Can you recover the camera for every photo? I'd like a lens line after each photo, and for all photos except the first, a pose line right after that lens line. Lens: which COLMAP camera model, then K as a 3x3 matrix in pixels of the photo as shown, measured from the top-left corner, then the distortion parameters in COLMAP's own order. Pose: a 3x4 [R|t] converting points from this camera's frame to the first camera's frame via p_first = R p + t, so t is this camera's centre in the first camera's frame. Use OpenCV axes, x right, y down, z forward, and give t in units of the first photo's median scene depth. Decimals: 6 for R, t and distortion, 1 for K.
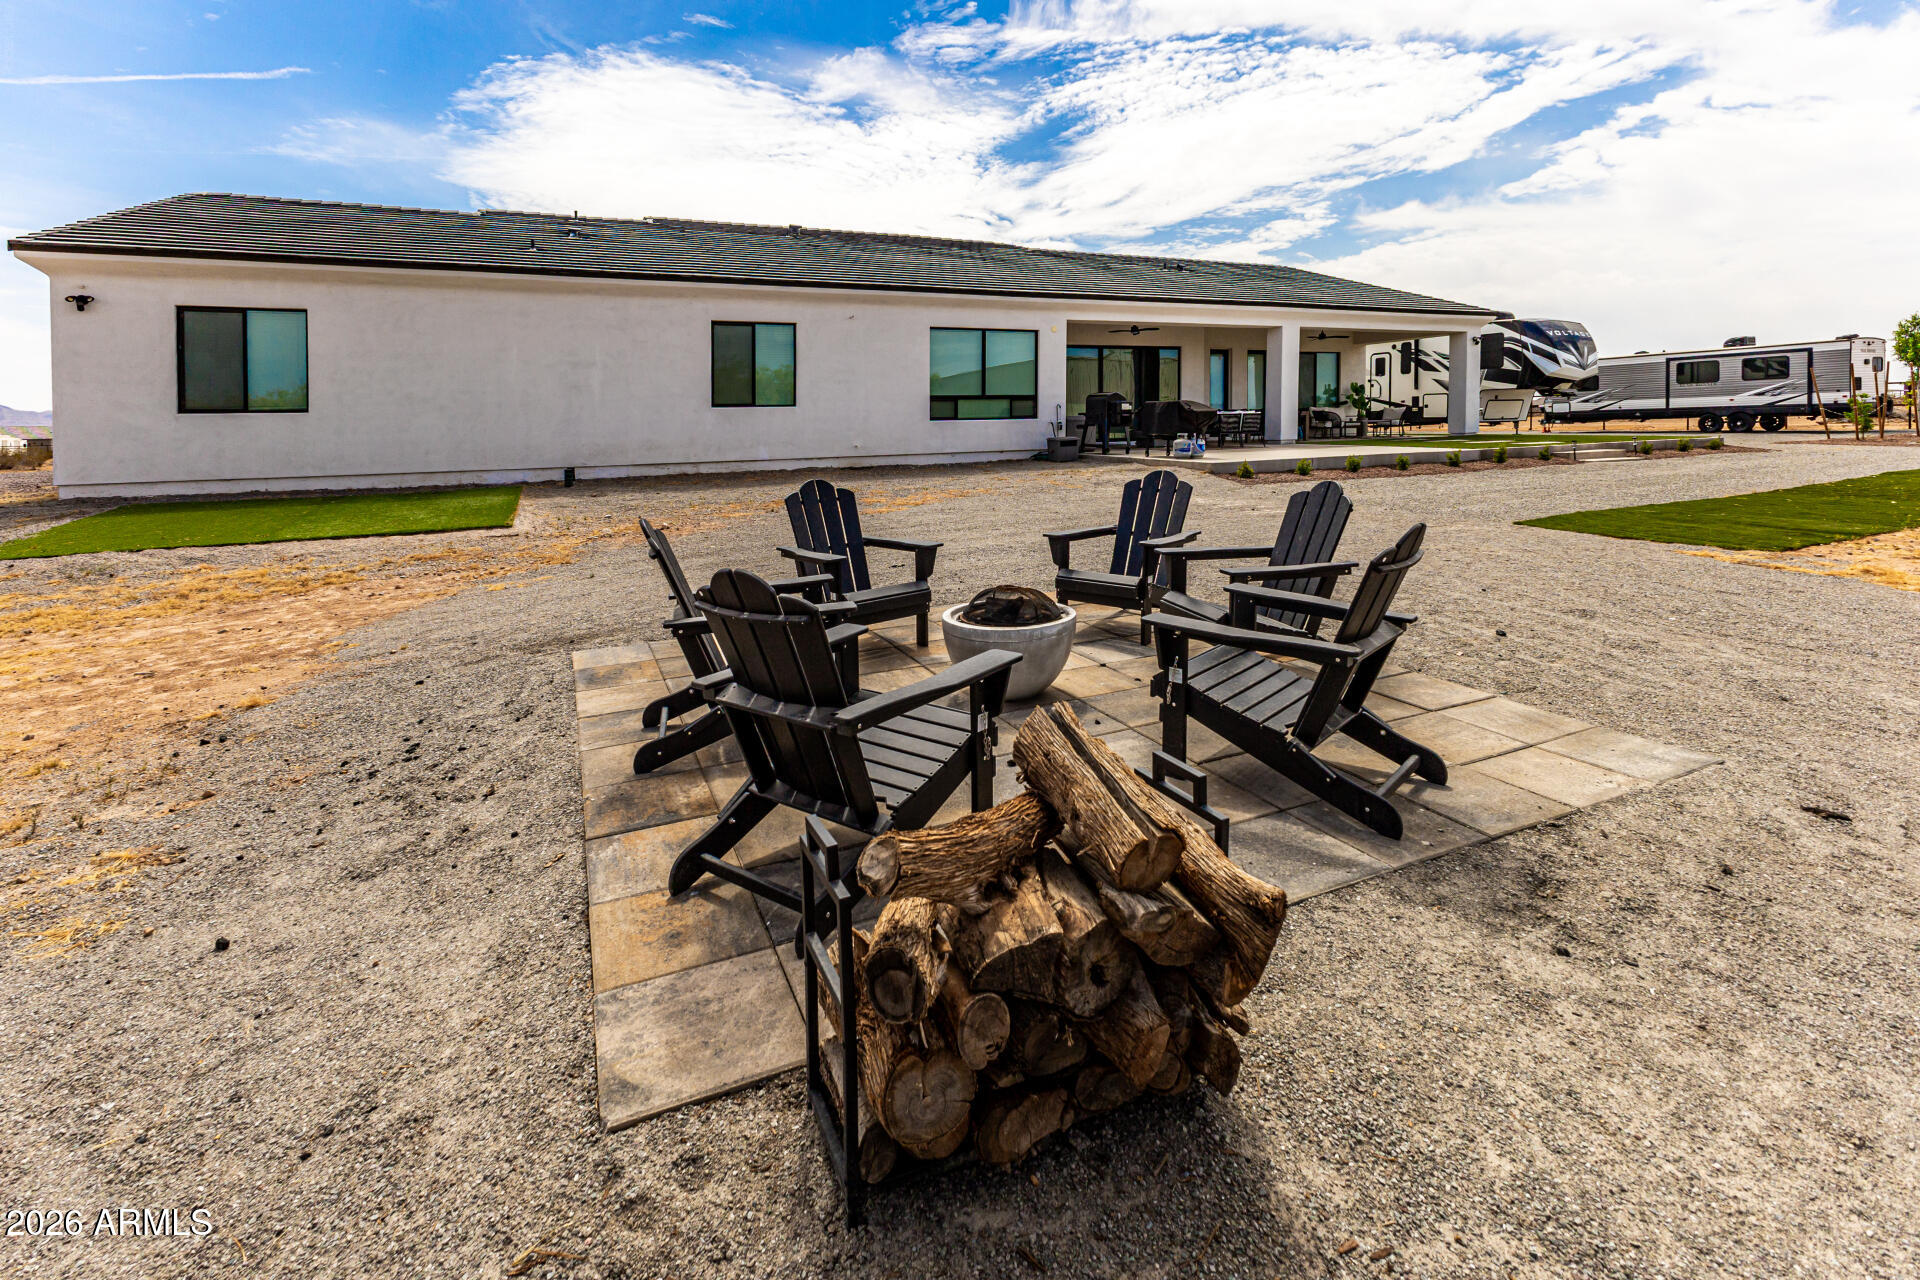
lens RADIAL K [[855.2, 0, 949.9], [0, 855.2, 613.0], [0, 0, 1]] dist [0.003449, -0.001201]
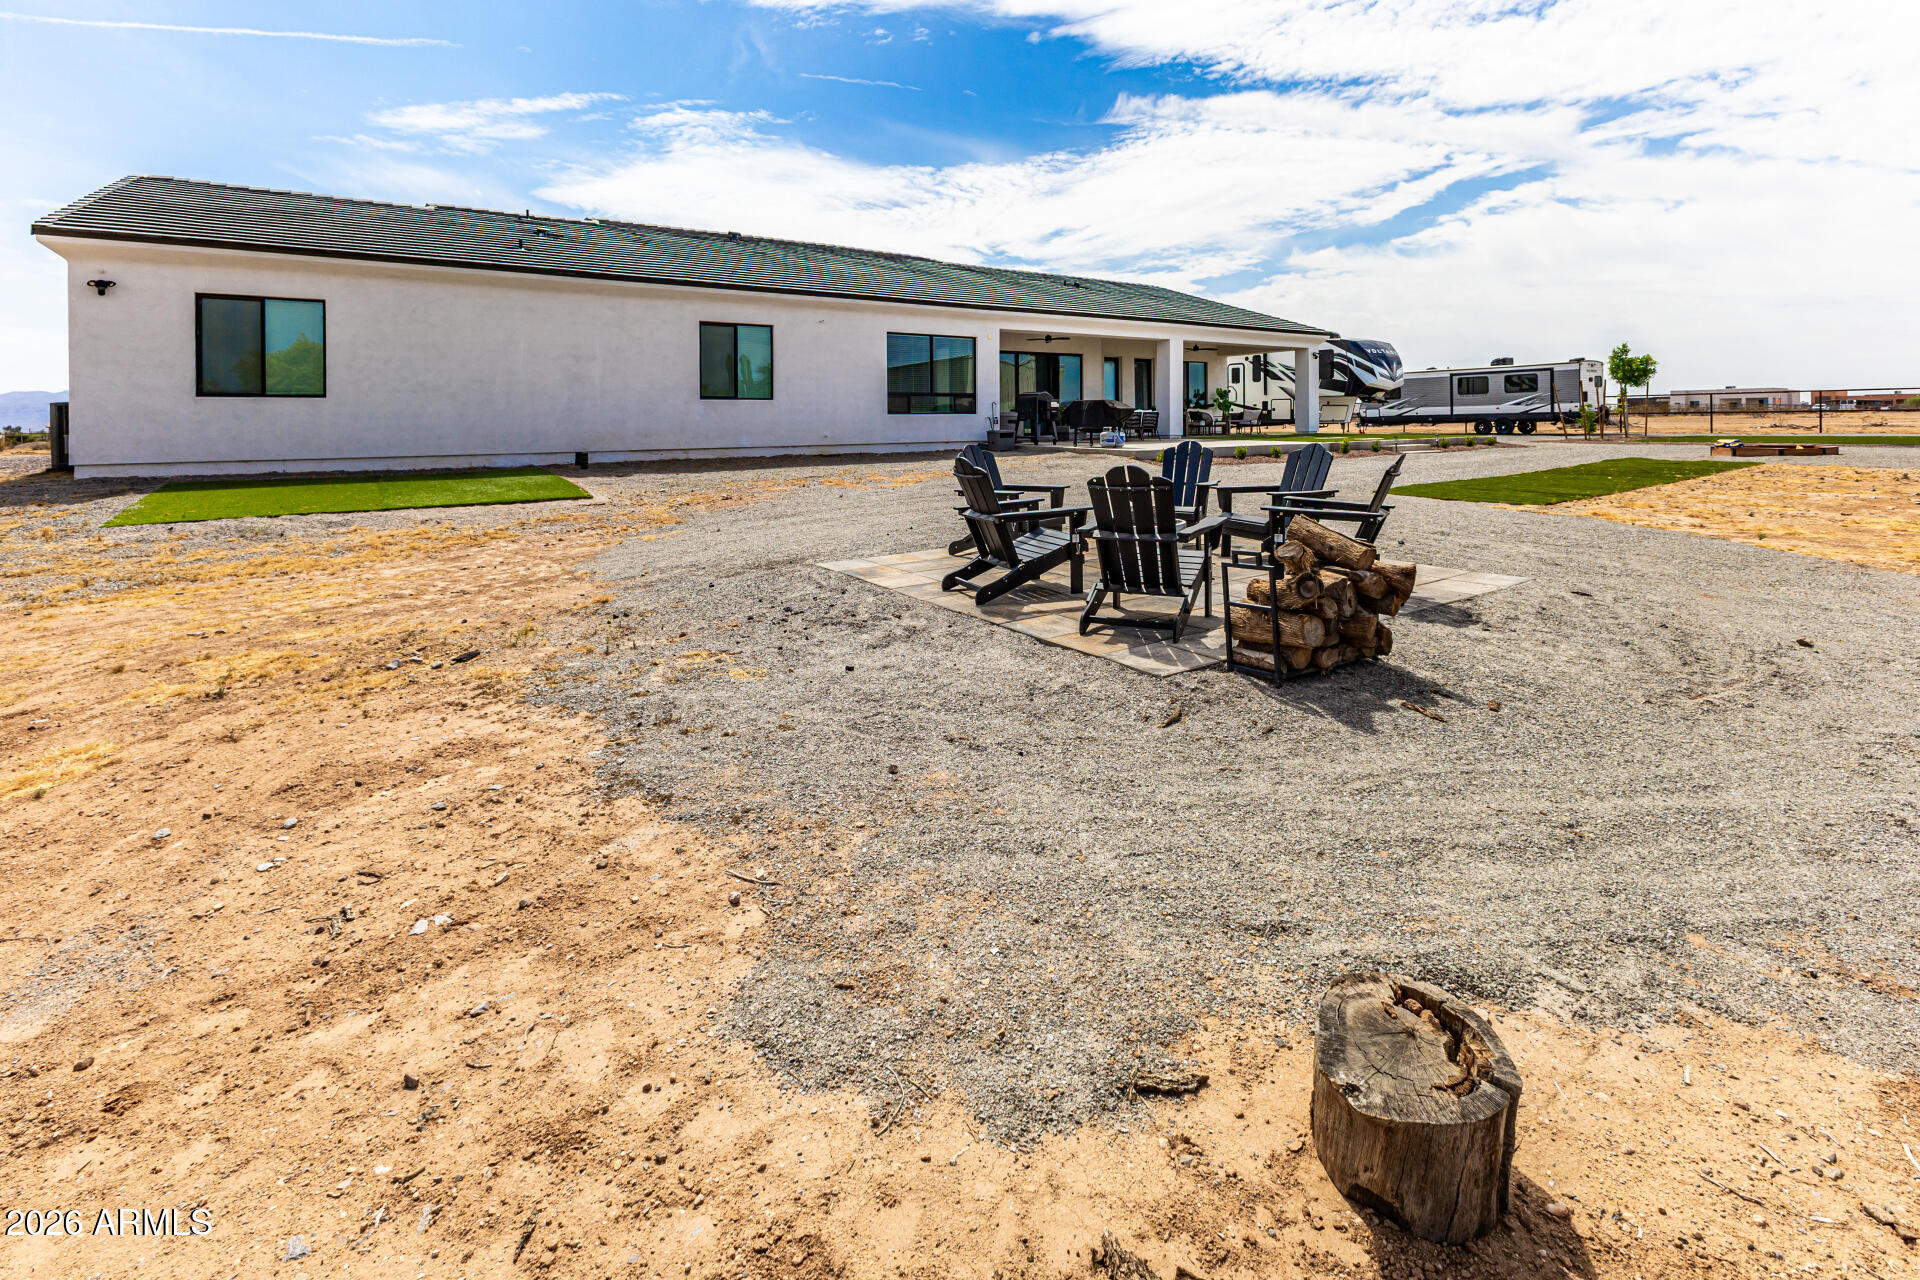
lens RADIAL K [[829.6, 0, 962.8], [0, 829.6, 615.3], [0, 0, 1]] dist [-0.000281, -0.000192]
pose [[0.985503, -0.027862, 0.167352, -0.087587], [0.026396, 0.999591, 0.010979, 0.024785], [-0.167589, -0.006403, 0.985836, -0.080609]]
